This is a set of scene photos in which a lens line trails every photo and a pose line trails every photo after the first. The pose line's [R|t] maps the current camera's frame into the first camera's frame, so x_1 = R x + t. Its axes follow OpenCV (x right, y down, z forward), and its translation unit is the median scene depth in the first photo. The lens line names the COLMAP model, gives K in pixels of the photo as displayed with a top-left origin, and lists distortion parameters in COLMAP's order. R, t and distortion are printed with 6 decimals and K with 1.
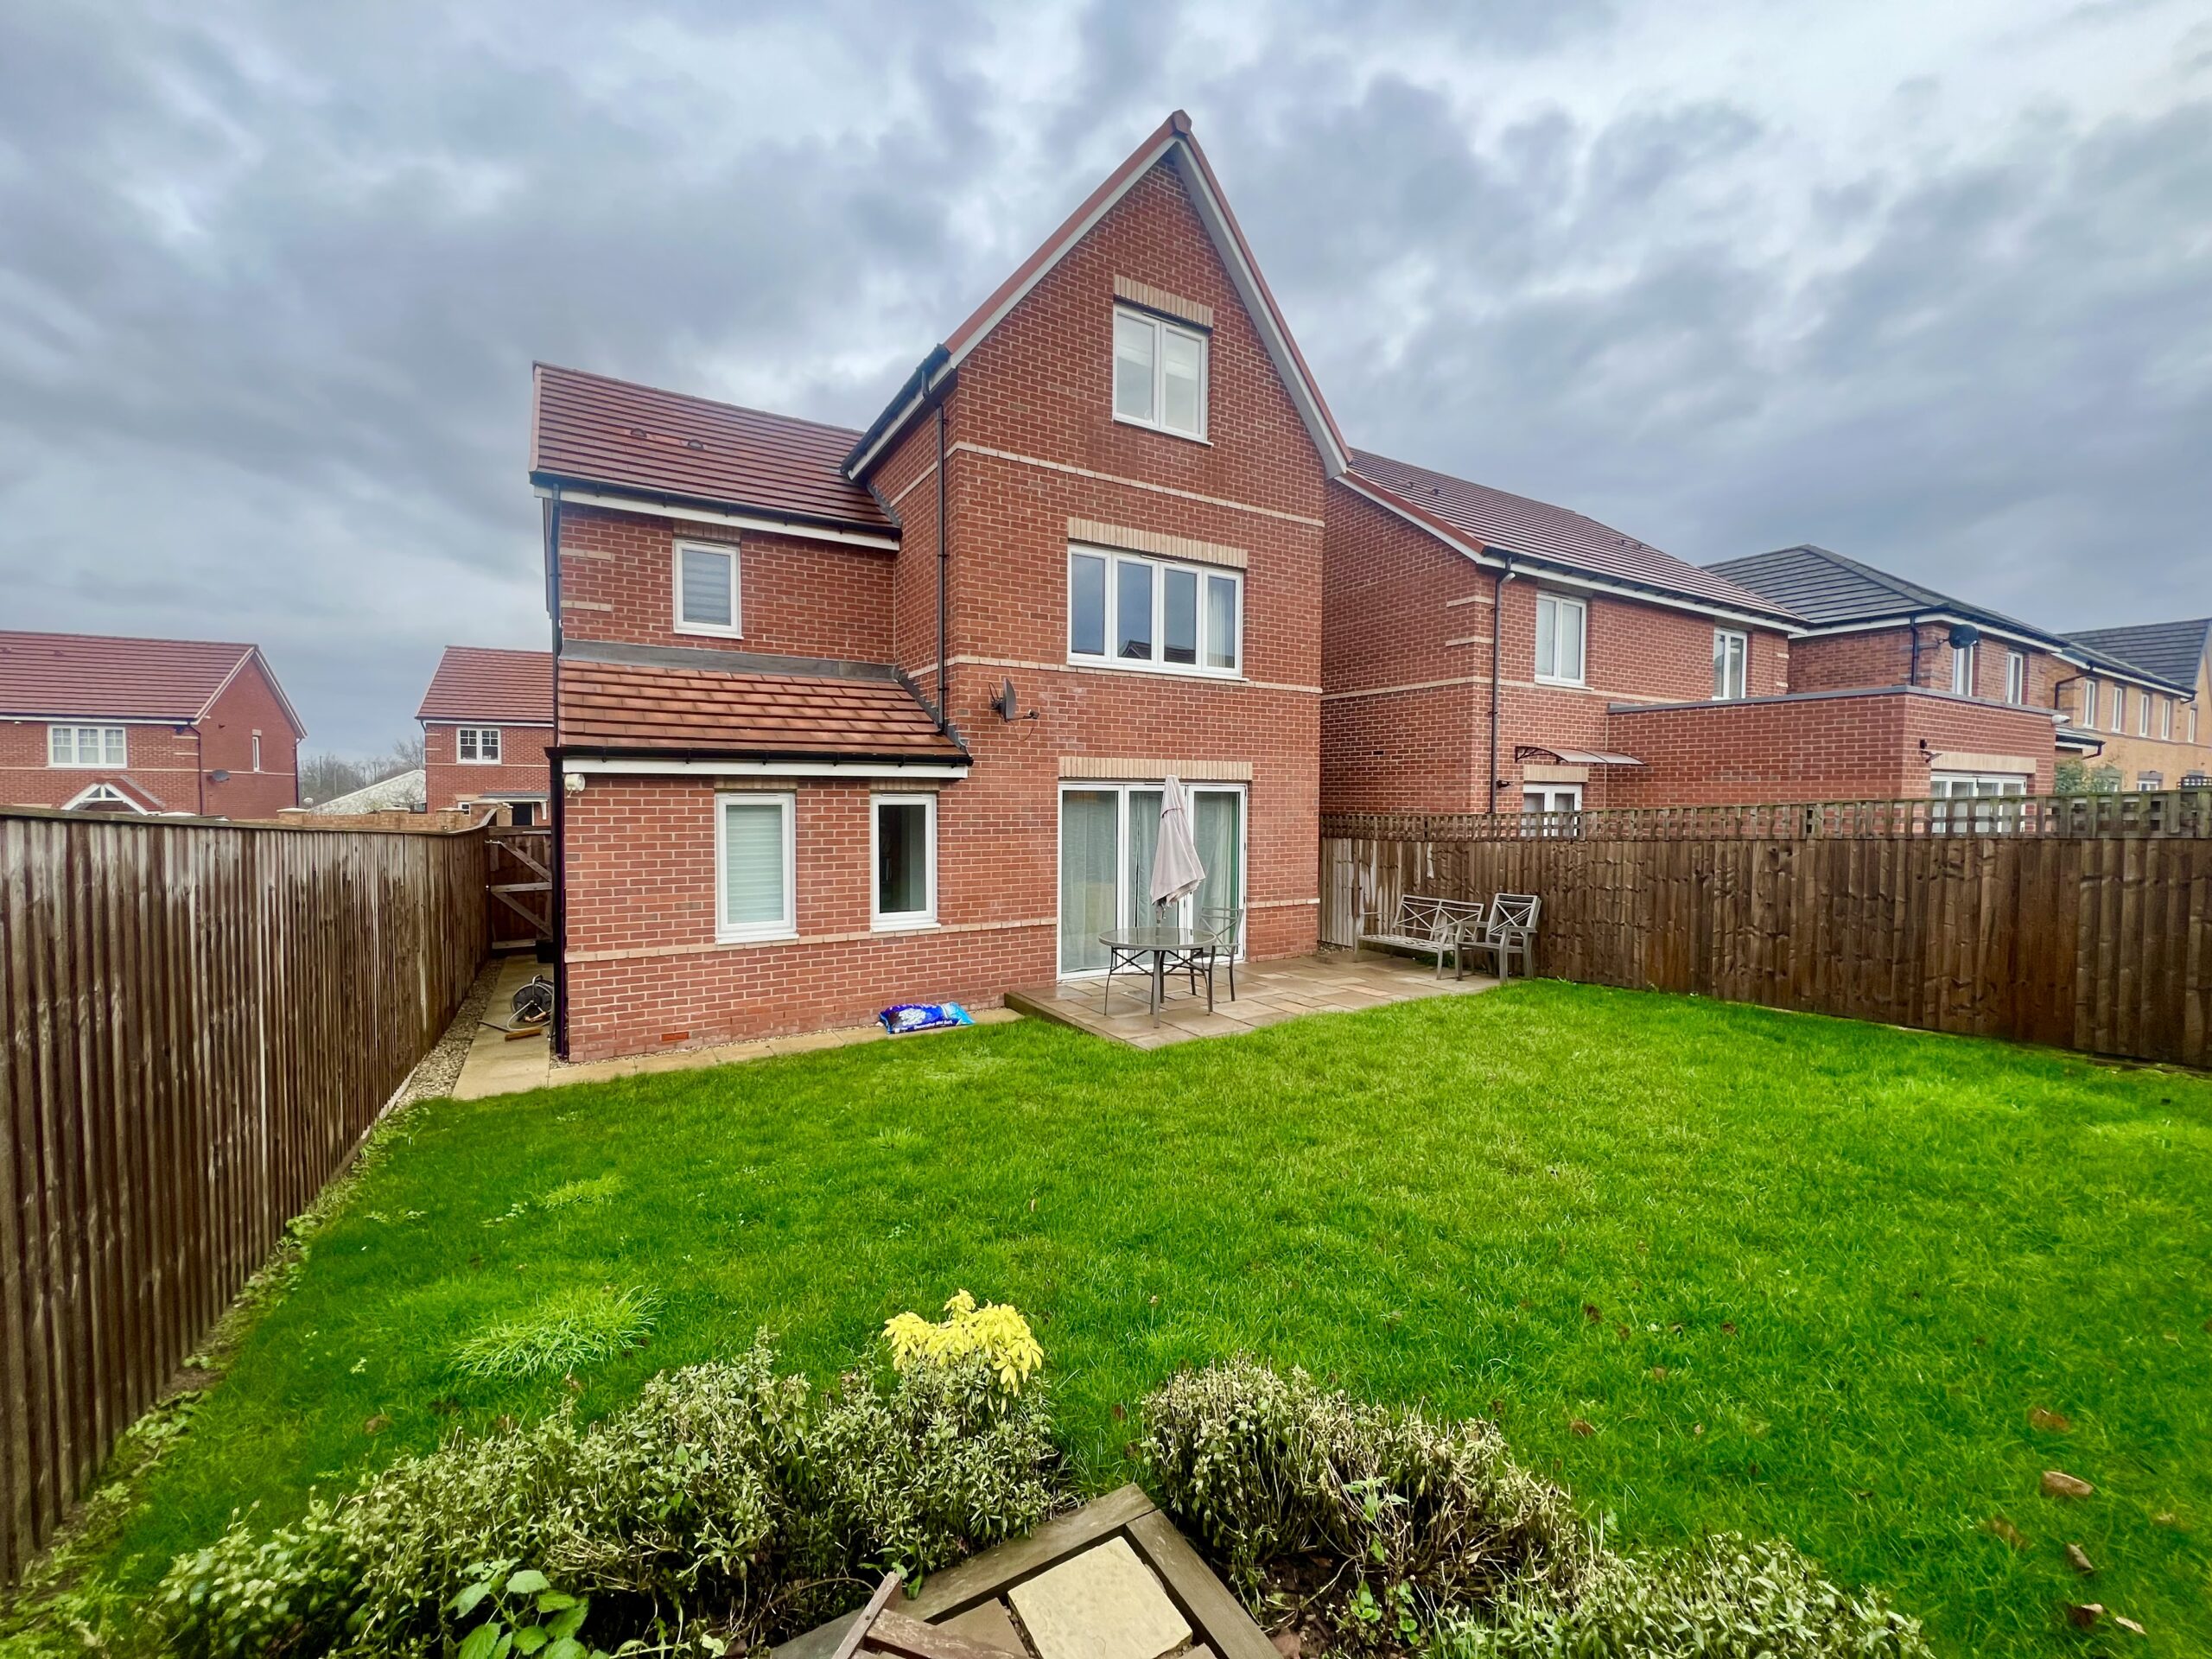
lens RADIAL K [[884.7, 0, 1105.5], [0, 884.7, 826.9], [0, 0, 1]] dist [-0.003677, 0.001272]
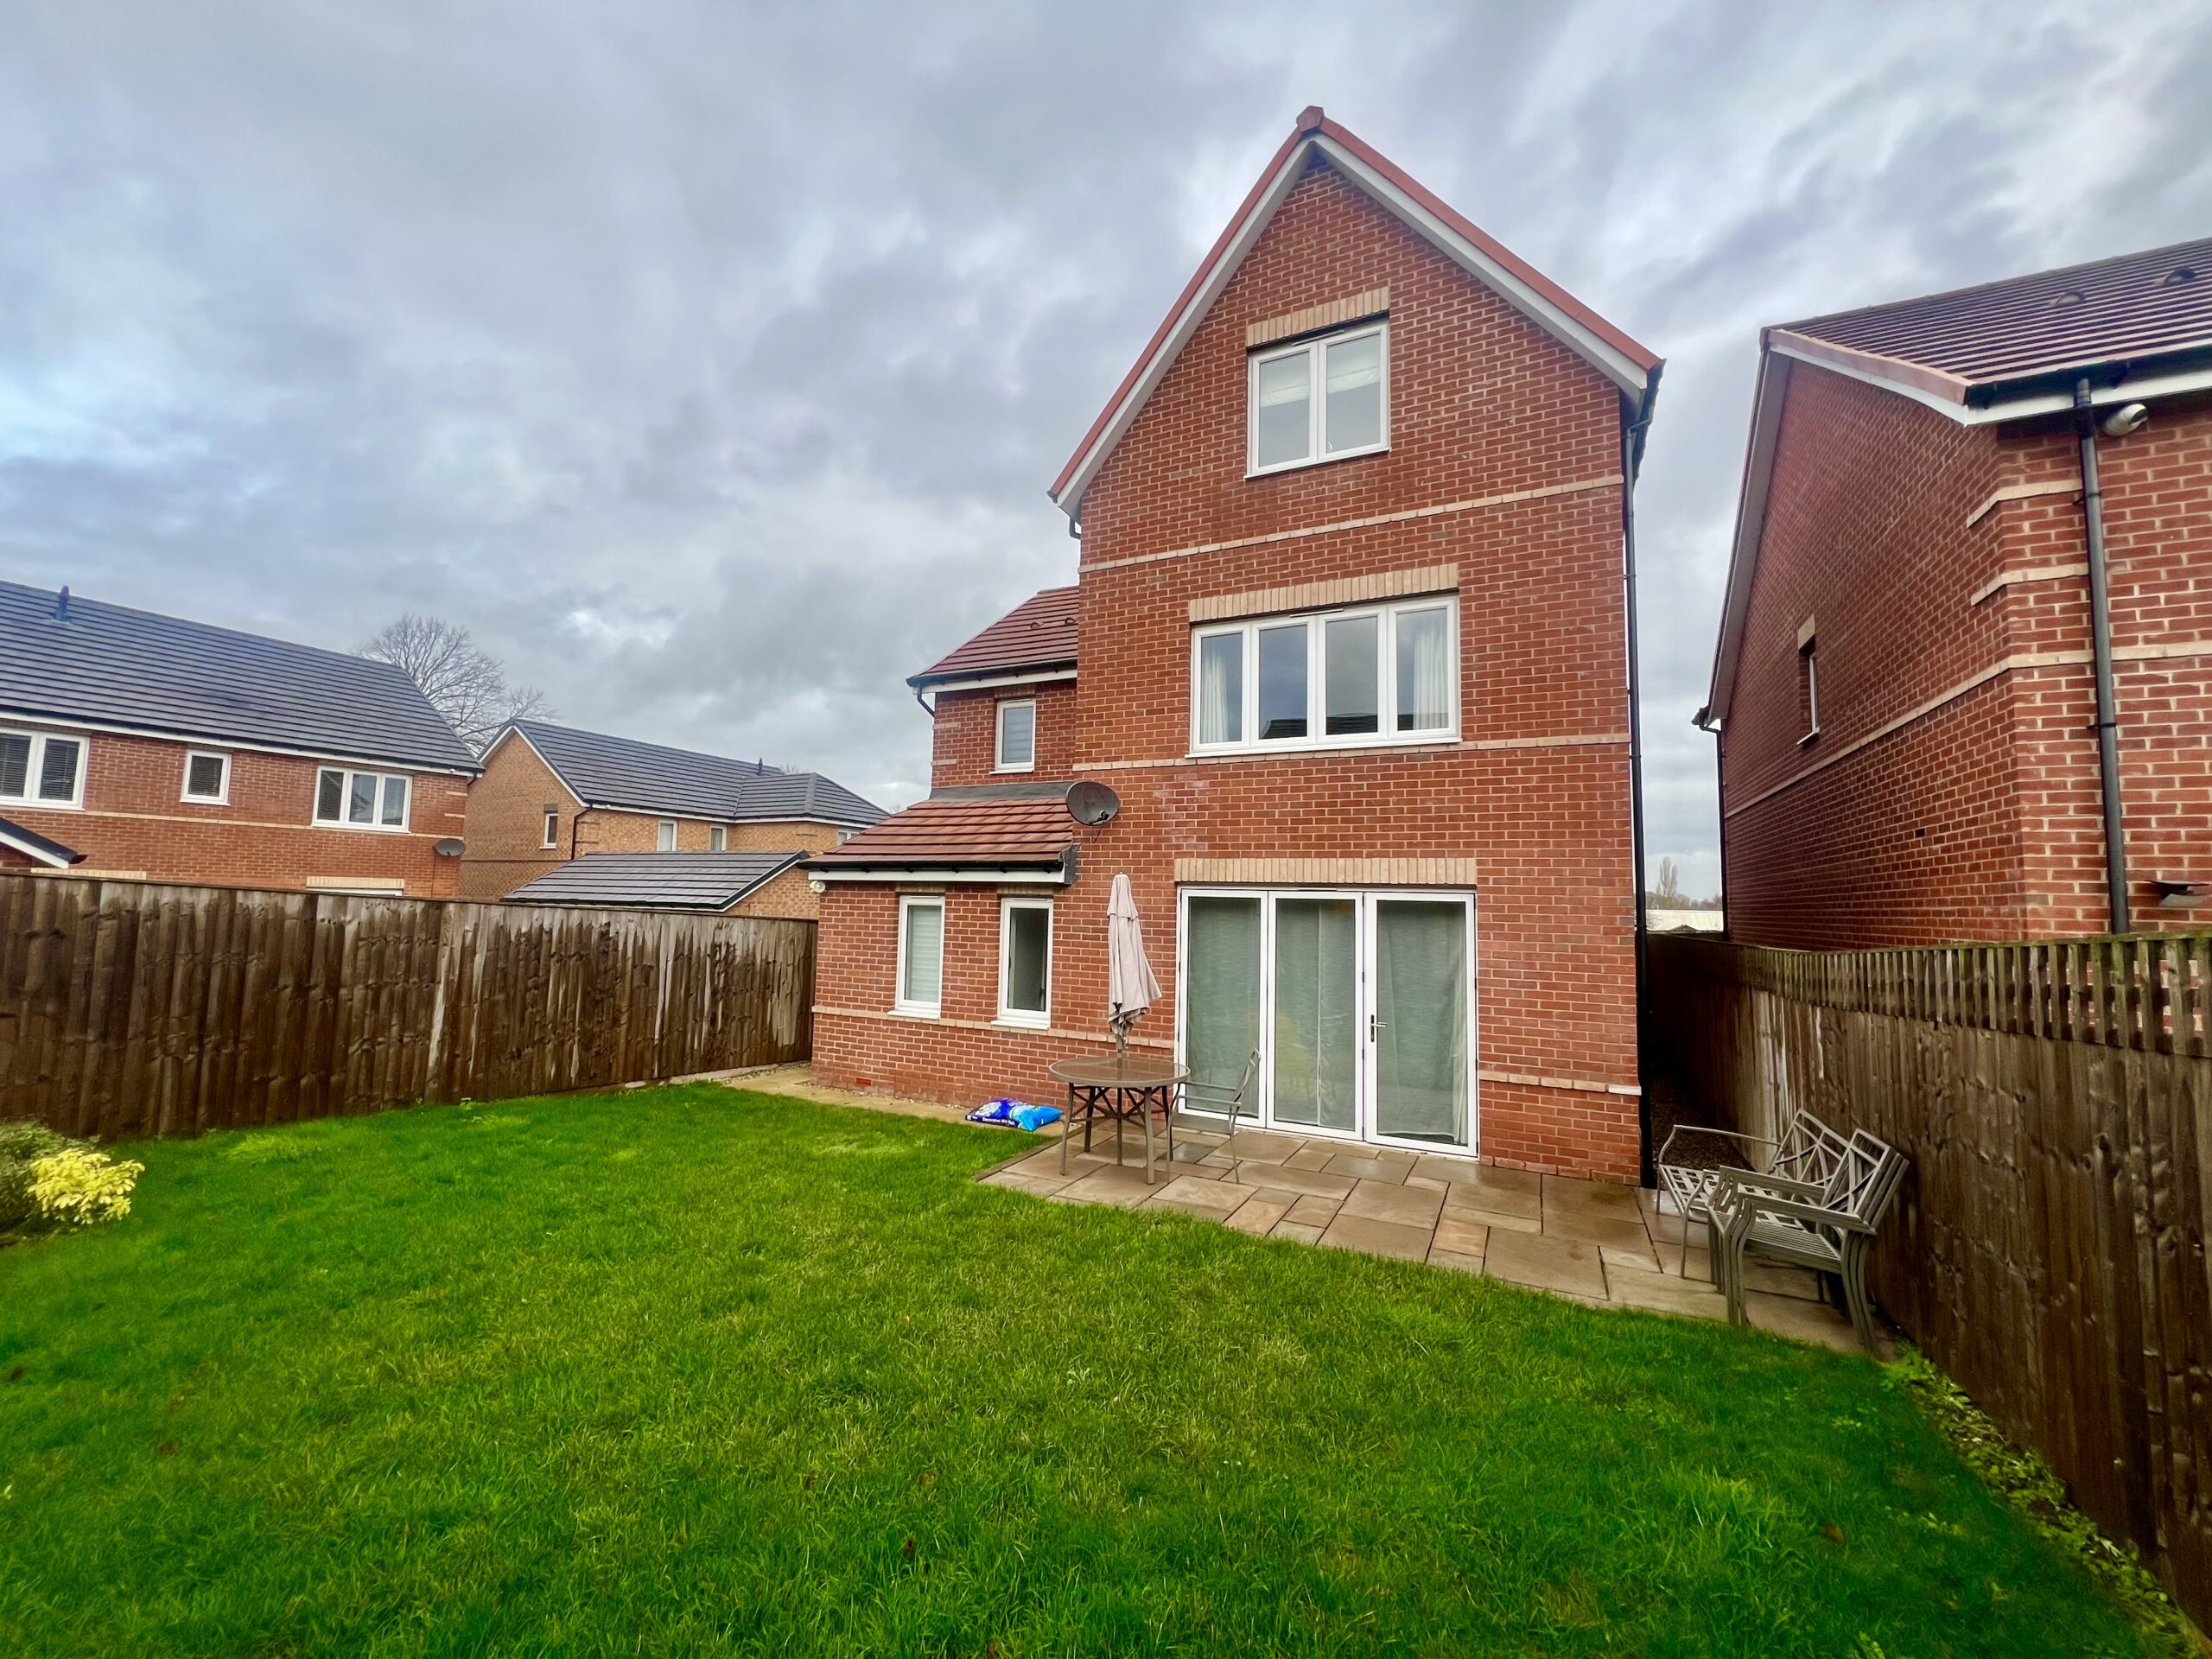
lens RADIAL K [[884.7, 0, 1103.6], [0, 884.7, 826.8], [0, 0, 1]] dist [-0.003677, 0.001272]
pose [[0.542040, -0.065455, -0.837800, 0.656832], [-0.051621, 0.992486, -0.110938, -0.008072], [0.838766, 0.103381, 0.534588, 0.445863]]
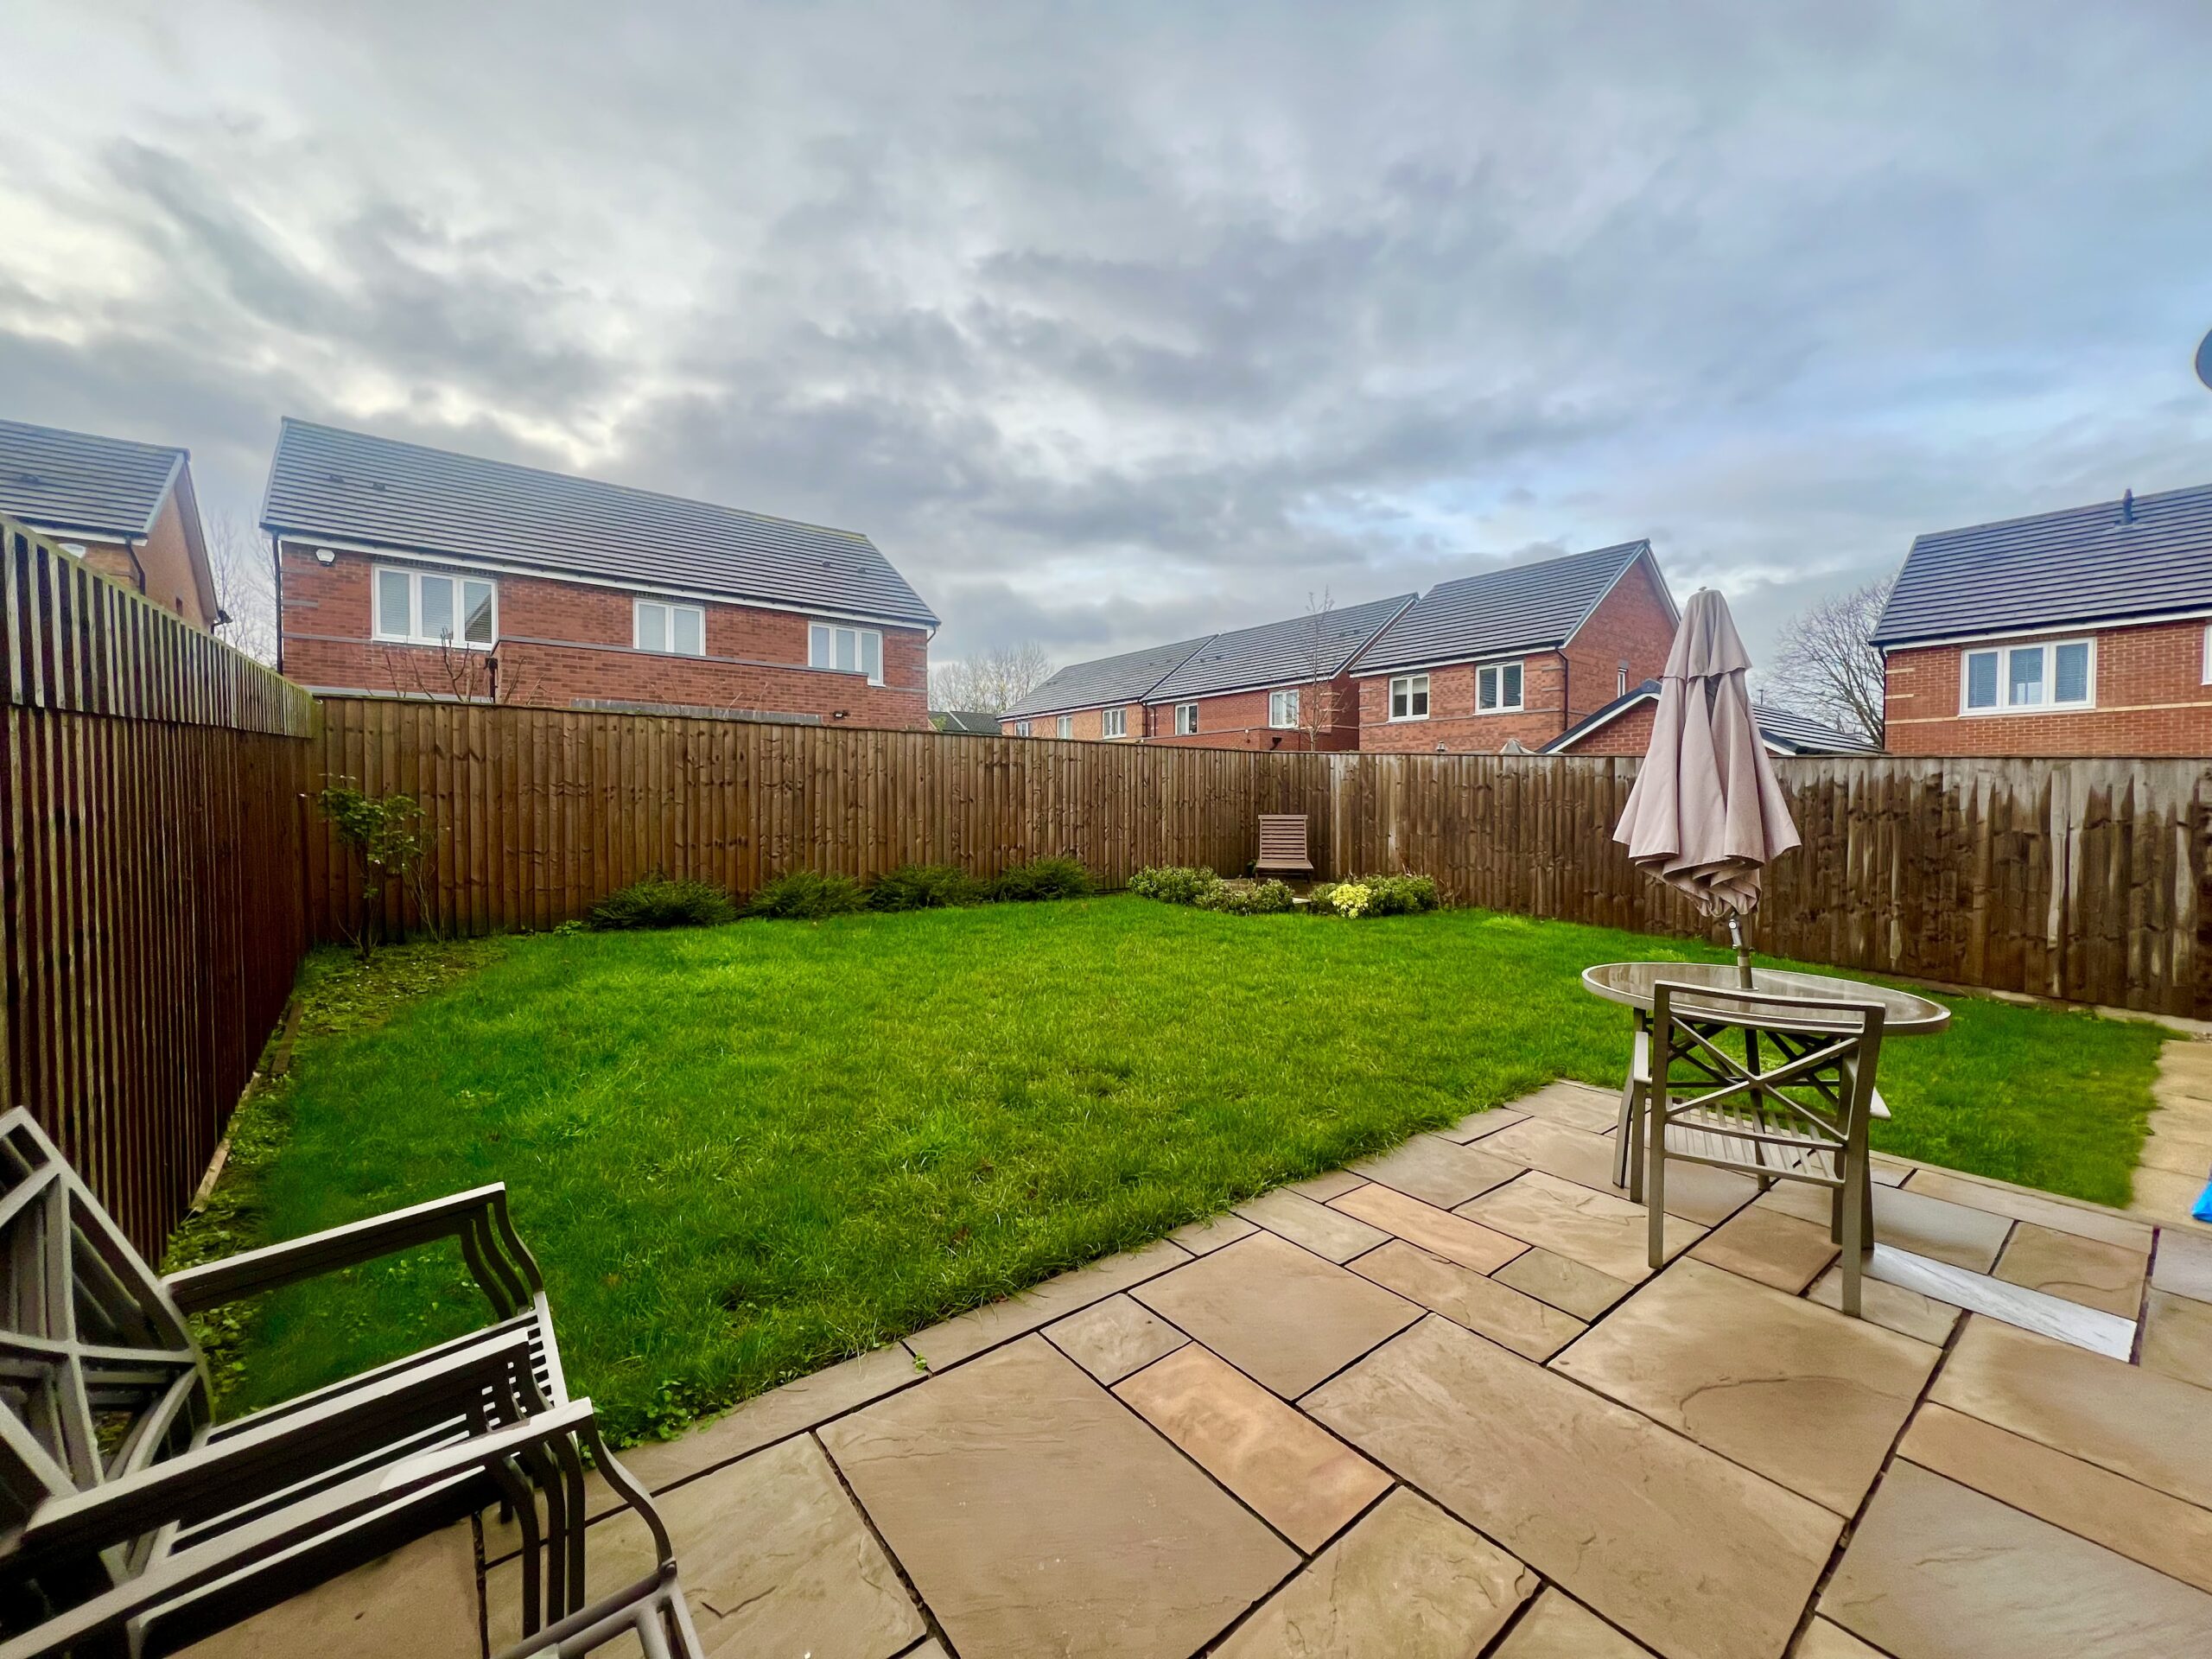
lens RADIAL K [[884.7, 0, 1105.1], [0, 884.7, 826.8], [0, 0, 1]] dist [-0.003677, 0.001272]
pose [[-0.991561, -0.003259, -0.129596, 0.345053], [-0.010872, 0.998253, 0.058081, 0.025583], [0.129181, 0.059000, -0.989864, 1.166580]]
